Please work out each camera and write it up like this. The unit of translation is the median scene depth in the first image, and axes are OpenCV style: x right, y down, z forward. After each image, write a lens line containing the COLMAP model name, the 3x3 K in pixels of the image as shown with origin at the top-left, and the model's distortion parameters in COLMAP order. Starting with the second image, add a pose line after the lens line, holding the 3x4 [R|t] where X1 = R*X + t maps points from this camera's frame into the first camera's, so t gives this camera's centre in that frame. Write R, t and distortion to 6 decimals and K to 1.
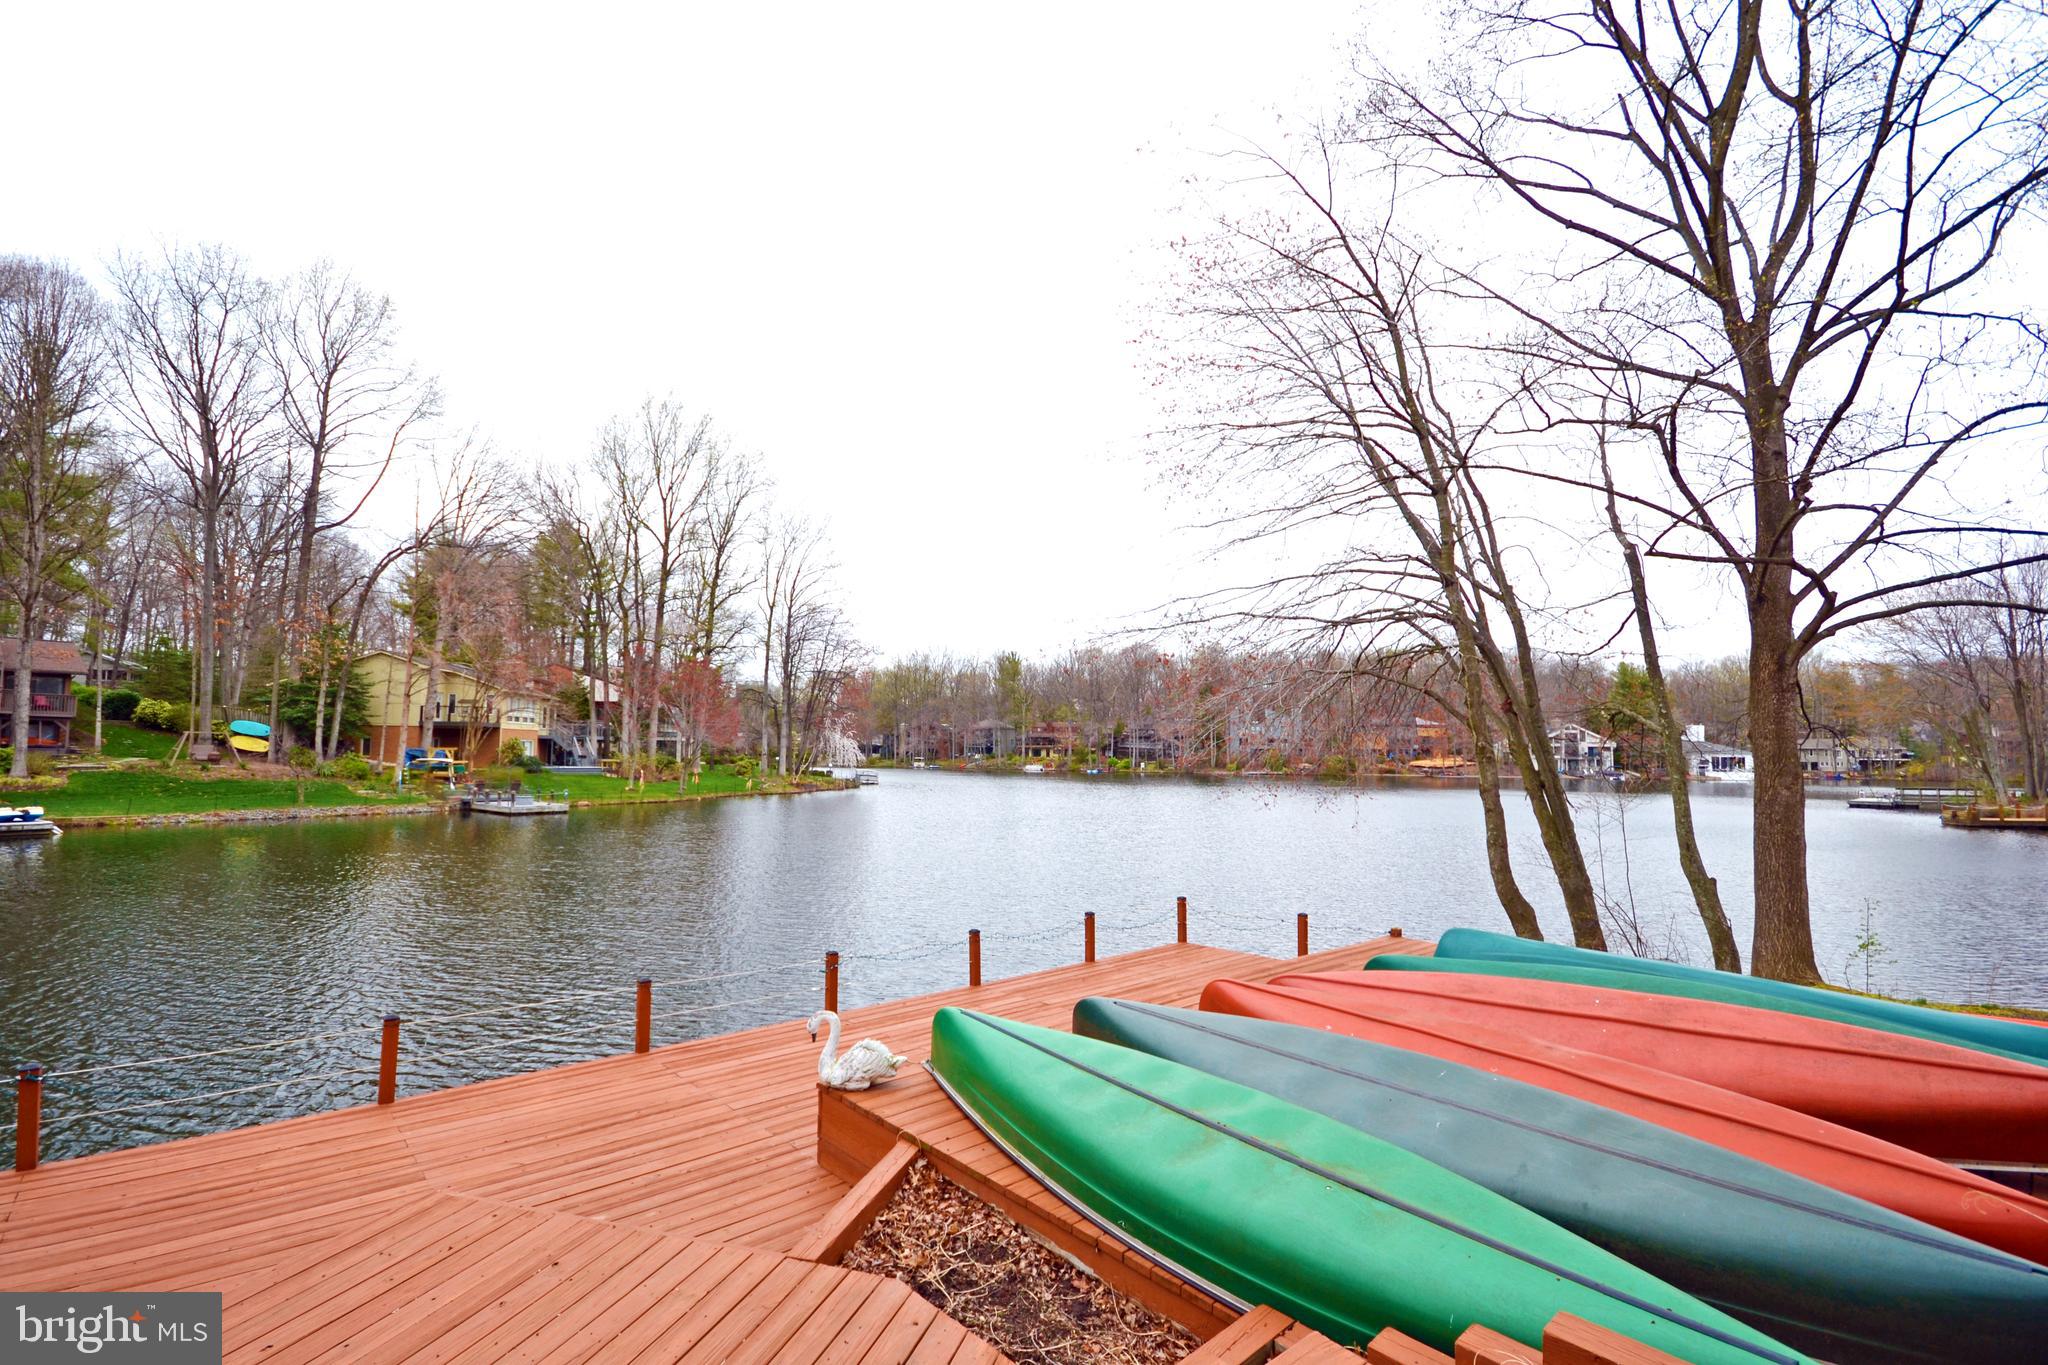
lens RADIAL K [[910.0, 0, 1019.7], [0, 910.0, 690.0], [0, 0, 1]] dist [0.014075, -0.014925]
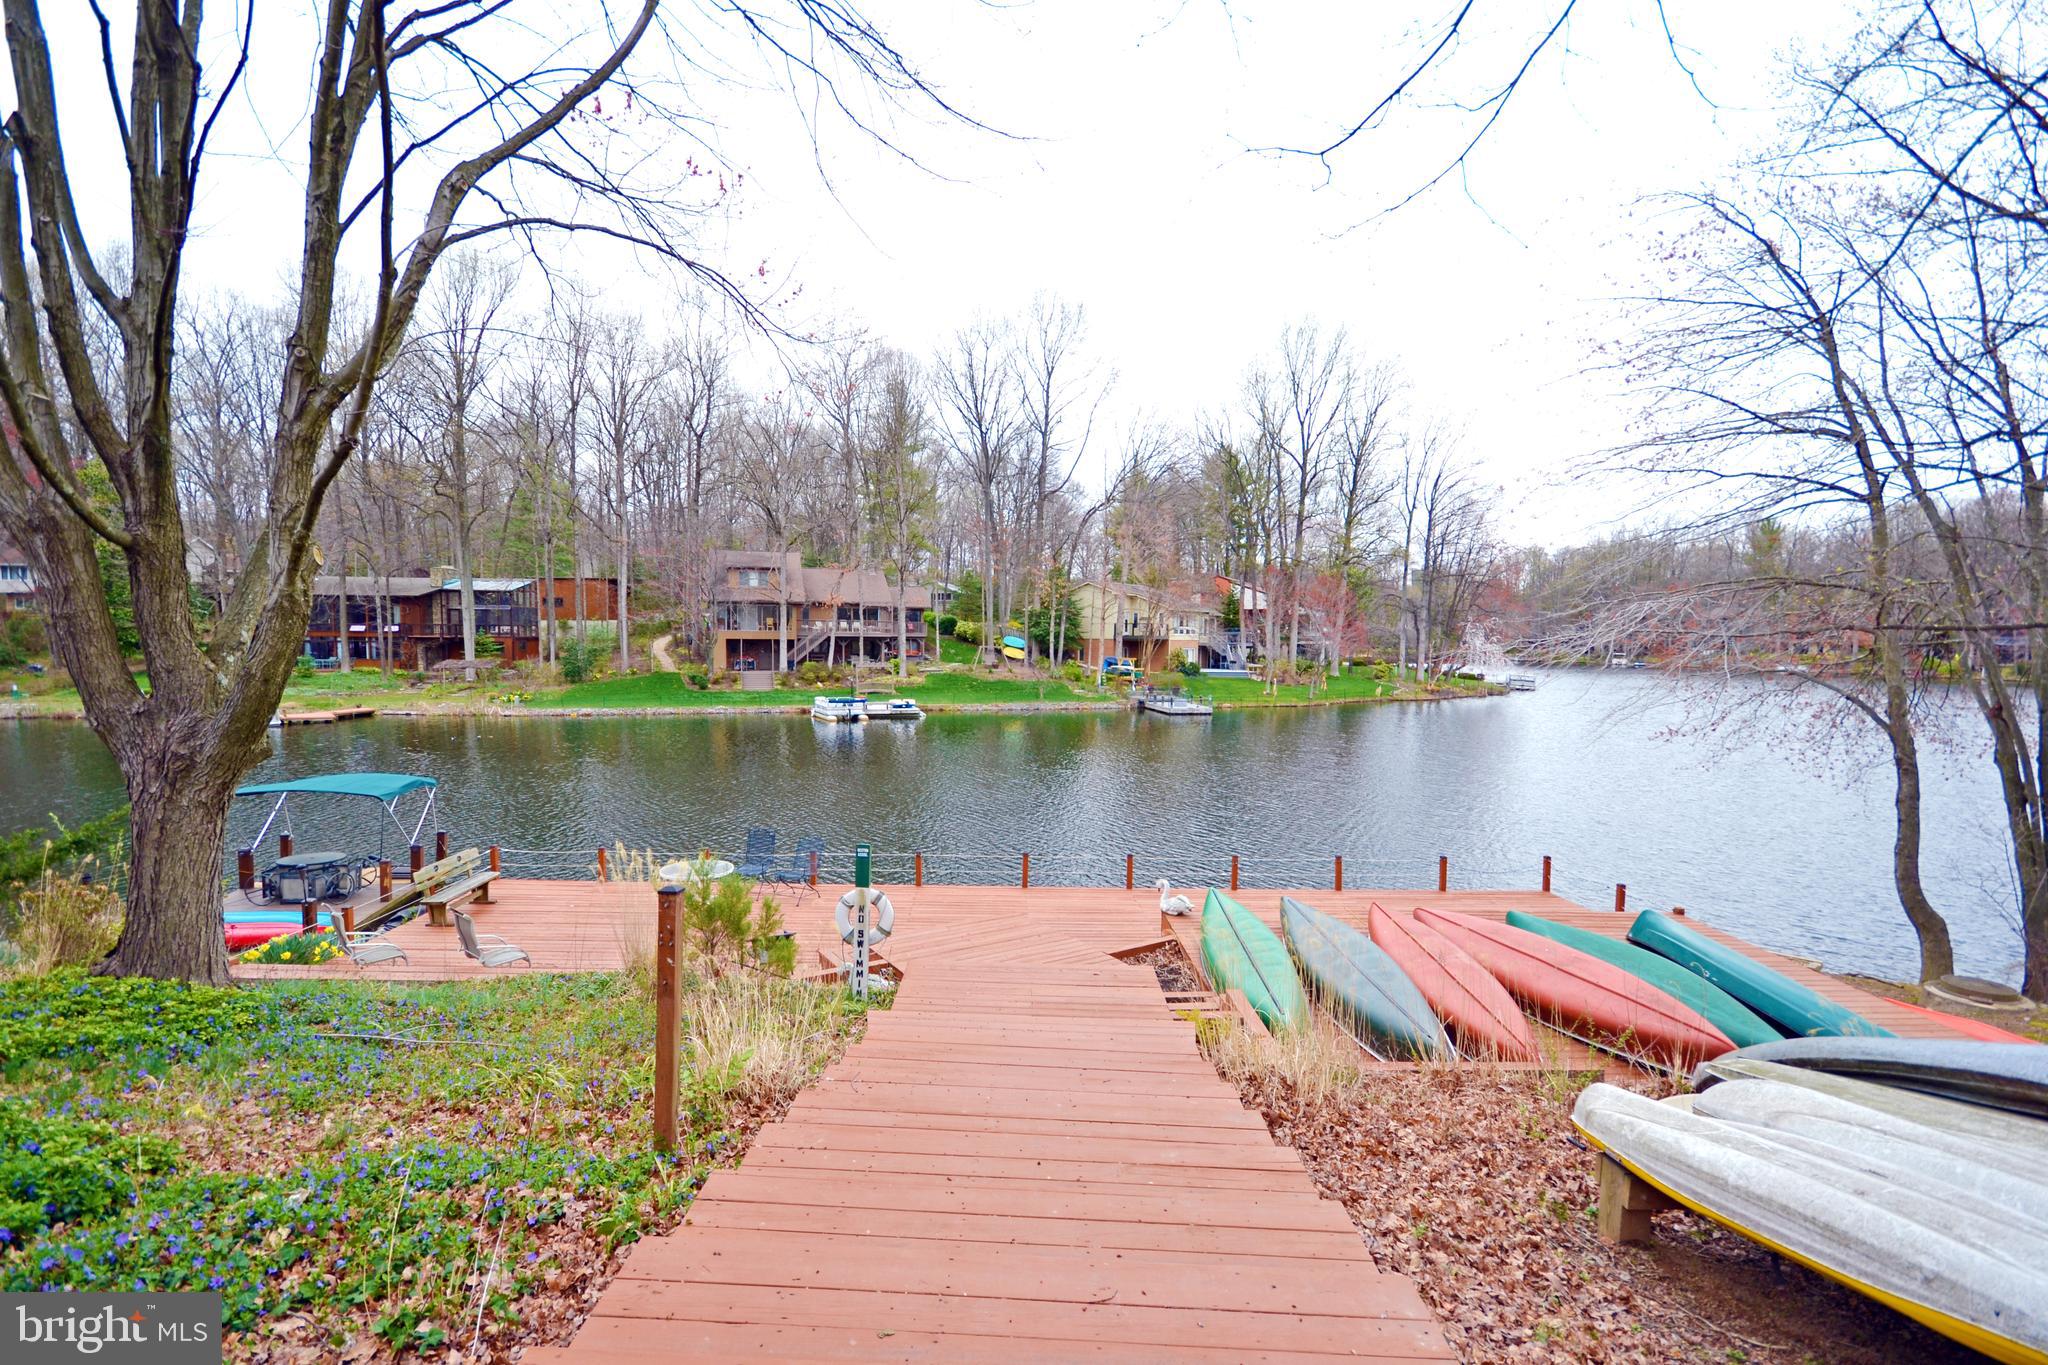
lens RADIAL K [[910.0, 0, 1019.7], [0, 910.0, 690.0], [0, 0, 1]] dist [0.014075, -0.014925]
pose [[0.761842, 0.038367, -0.646626, 0.089928], [0.040637, 0.993447, 0.106824, -0.035418], [0.646487, -0.107660, 0.755291, -0.082018]]
